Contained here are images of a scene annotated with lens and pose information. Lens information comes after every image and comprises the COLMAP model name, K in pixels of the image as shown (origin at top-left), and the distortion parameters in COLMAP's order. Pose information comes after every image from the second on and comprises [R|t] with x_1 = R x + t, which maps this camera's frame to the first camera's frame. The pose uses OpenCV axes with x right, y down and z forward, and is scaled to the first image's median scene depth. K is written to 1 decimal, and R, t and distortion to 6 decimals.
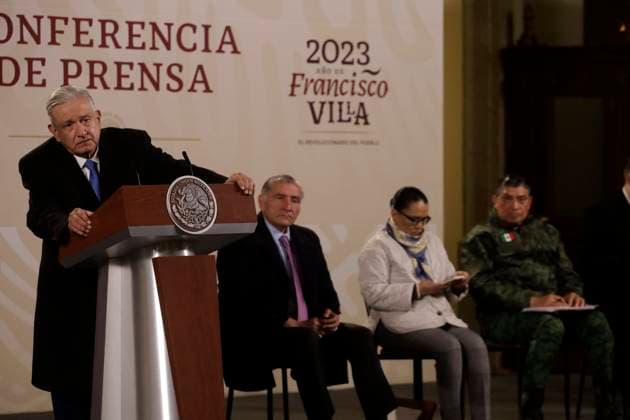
lens RADIAL K [[3578.7, 0, 315.0], [0, 3578.7, 210.0], [0, 0, 1]] dist [0.243947, 28.372819]
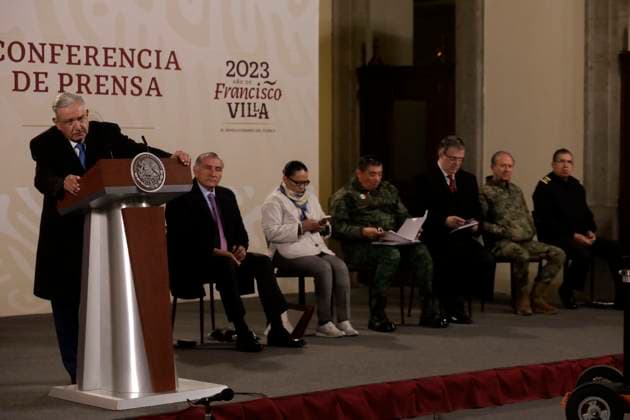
lens RADIAL K [[3578.7, 0, 315.0], [0, 3578.7, 210.0], [0, 0, 1]] dist [0.243947, 28.372819]
pose [[0.999595, -0.001378, 0.028439, -0.007754], [0.000691, 0.999708, 0.024141, -0.021543], [-0.028464, -0.024112, 0.999304, -0.473427]]
